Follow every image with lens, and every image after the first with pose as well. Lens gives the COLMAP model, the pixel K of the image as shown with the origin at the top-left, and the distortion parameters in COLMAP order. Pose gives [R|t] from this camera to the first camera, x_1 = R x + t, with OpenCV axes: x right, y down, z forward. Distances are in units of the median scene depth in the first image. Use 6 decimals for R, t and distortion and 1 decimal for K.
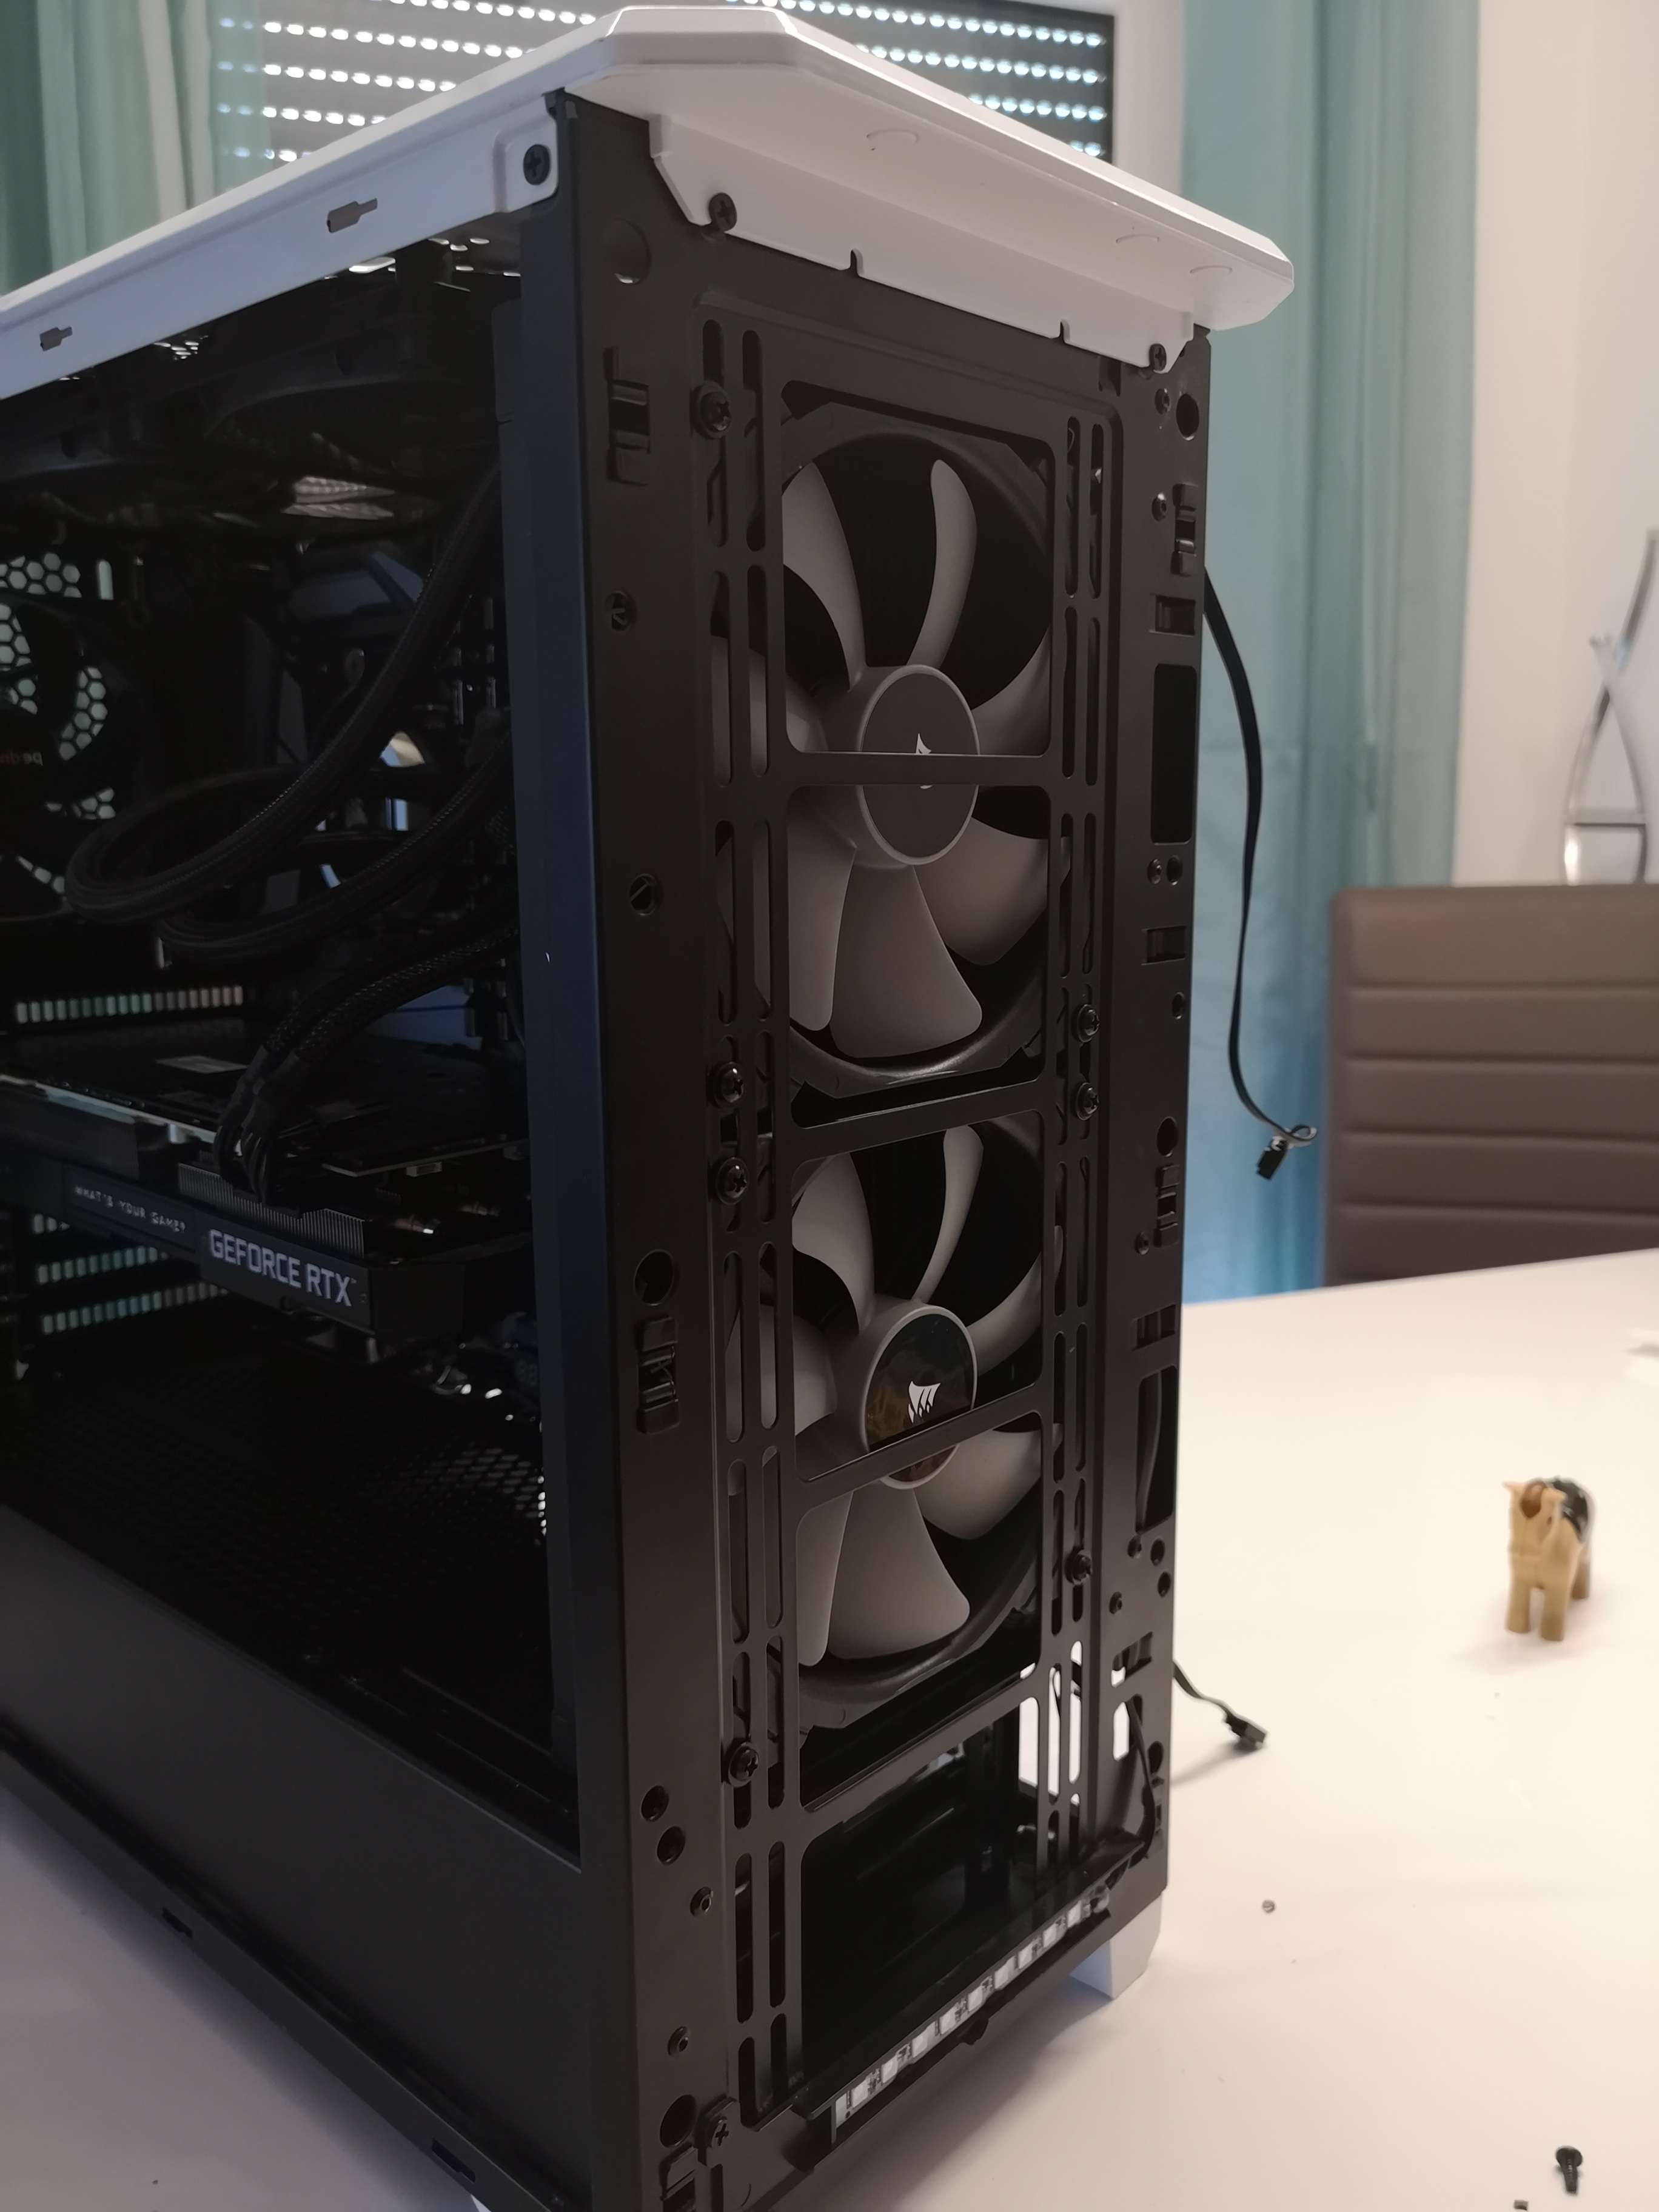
lens RADIAL K [[1711.0, 0, 829.5], [0, 1711.0, 1106.0], [0, 0, 1]] dist [0.046416, -0.070045]
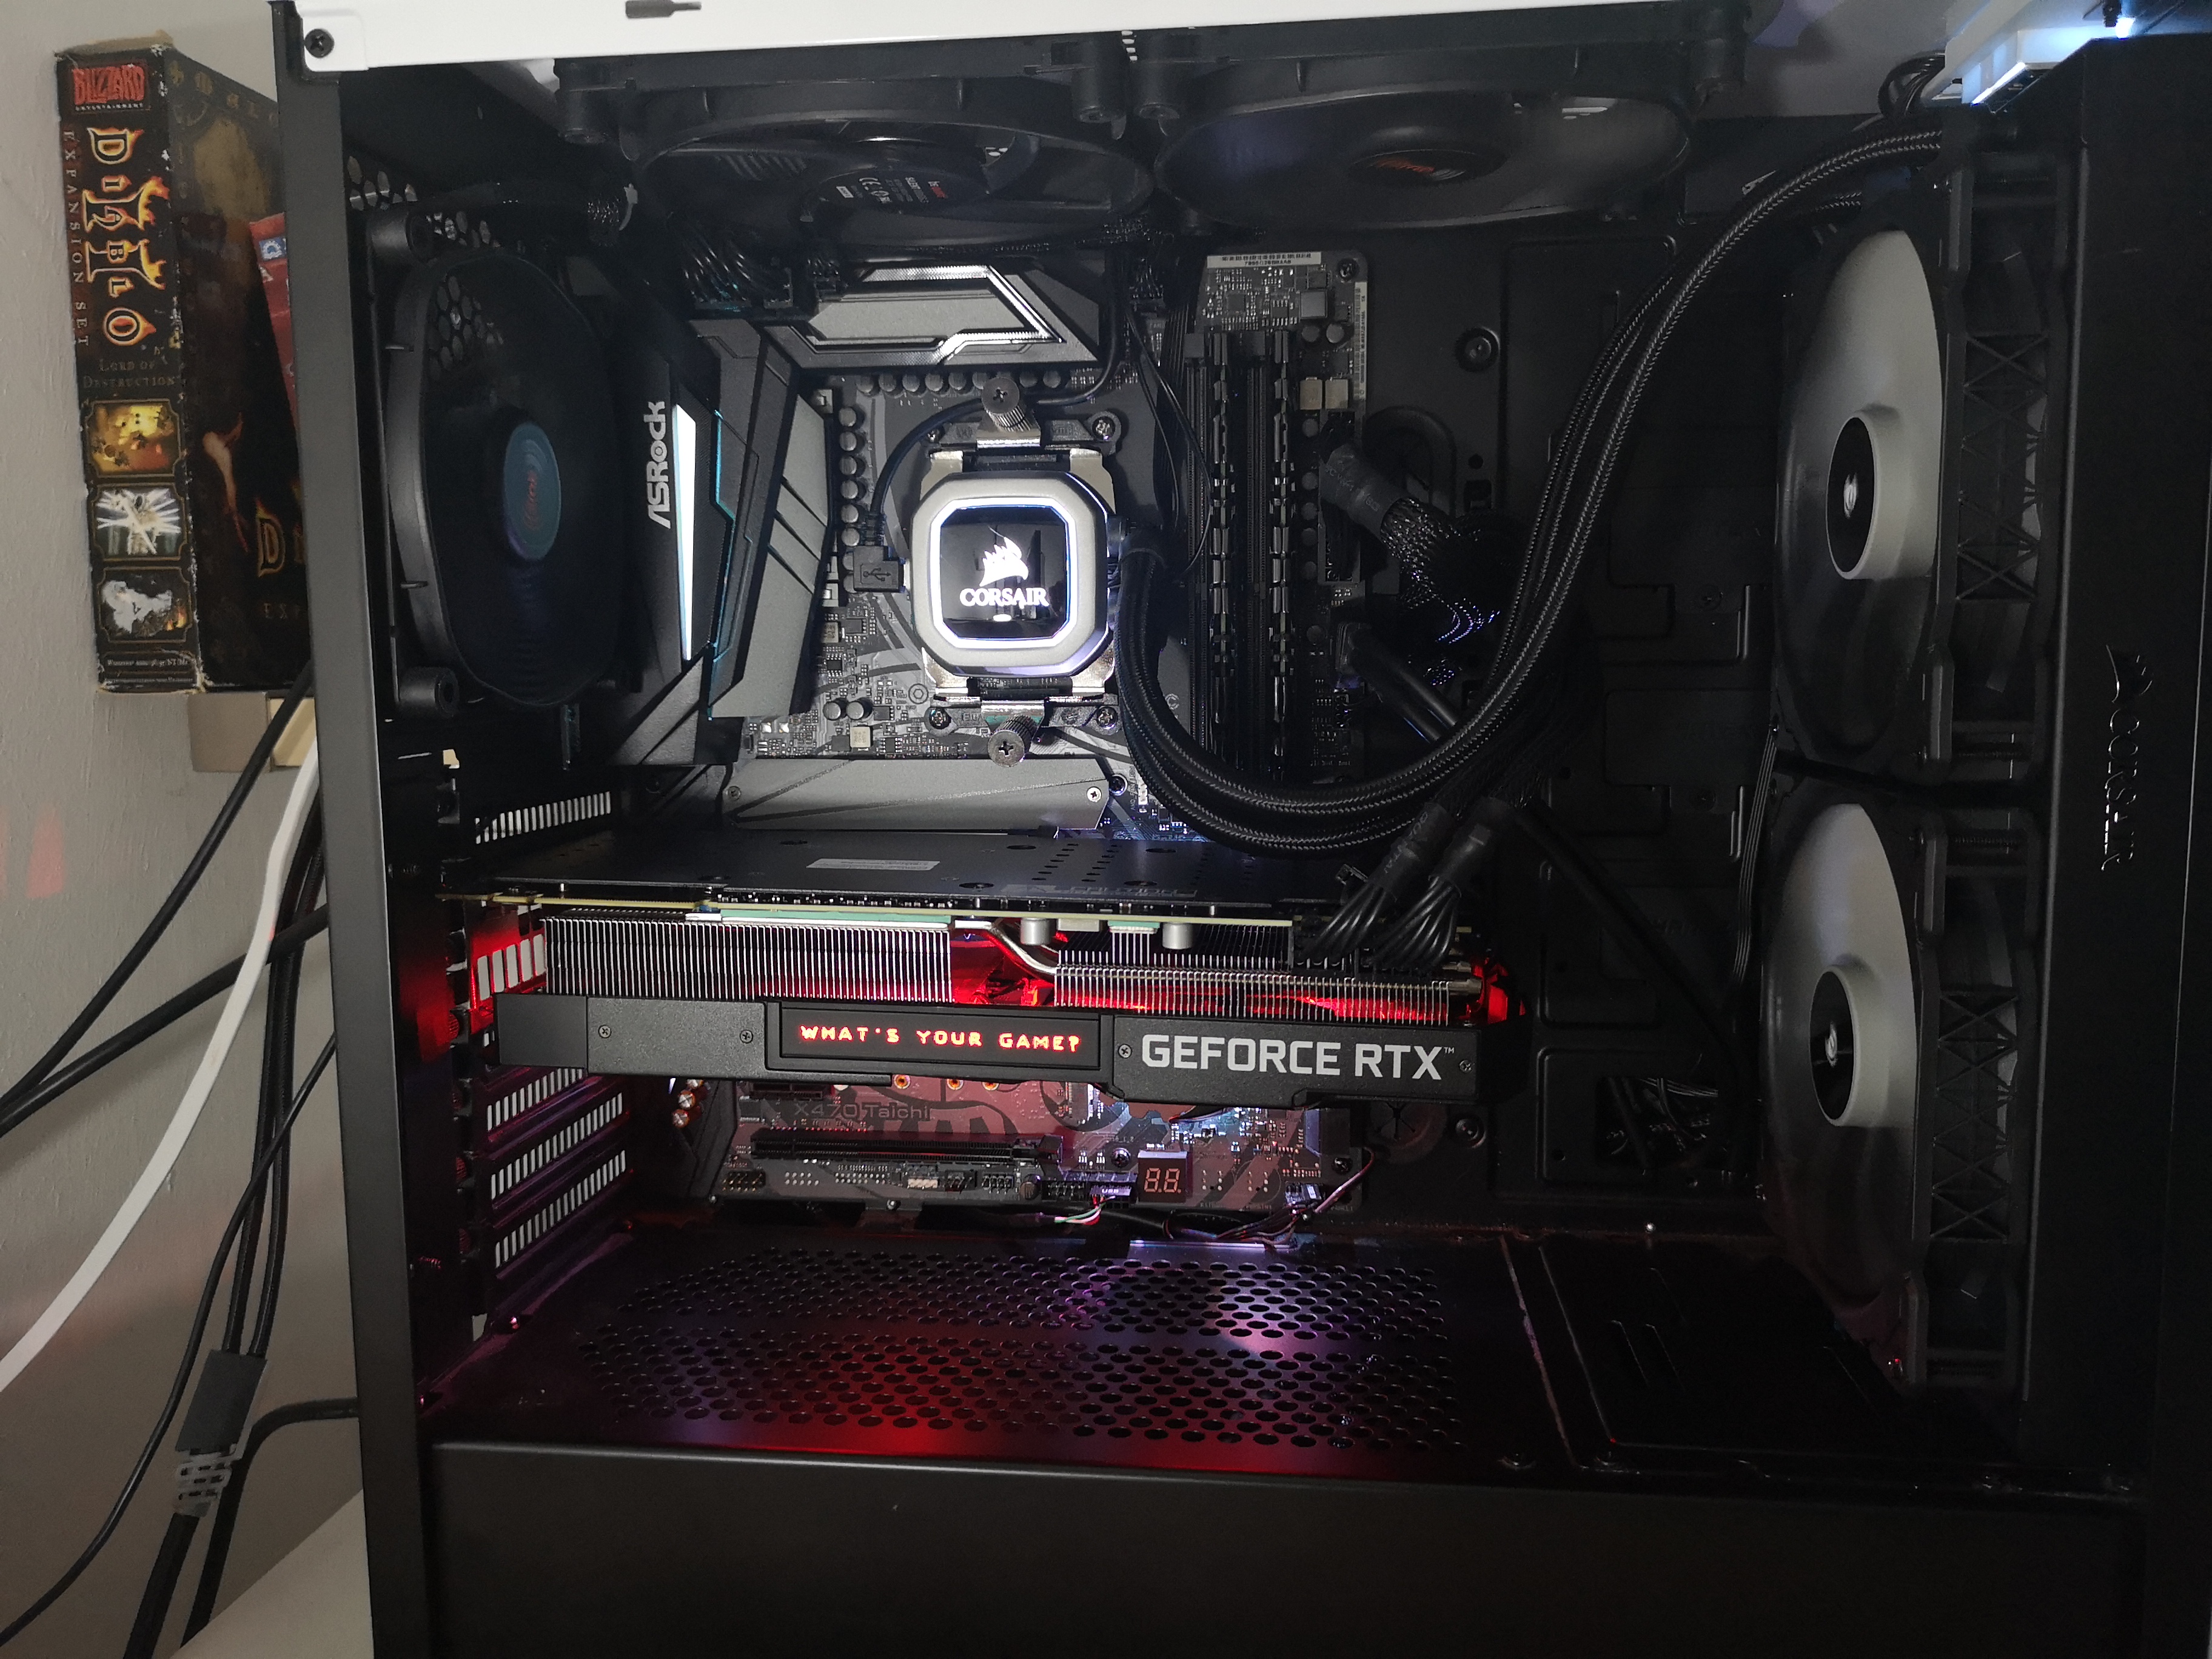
lens RADIAL K [[1711.0, 0, 1109.1], [0, 1711.0, 826.9], [0, 0, 1]] dist [0.046416, -0.070045]
pose [[0.822803, -0.064772, 0.564624, -0.887154], [0.104275, 0.993824, -0.037947, 0.000142], [-0.558679, 0.090099, 0.824475, 0.322918]]
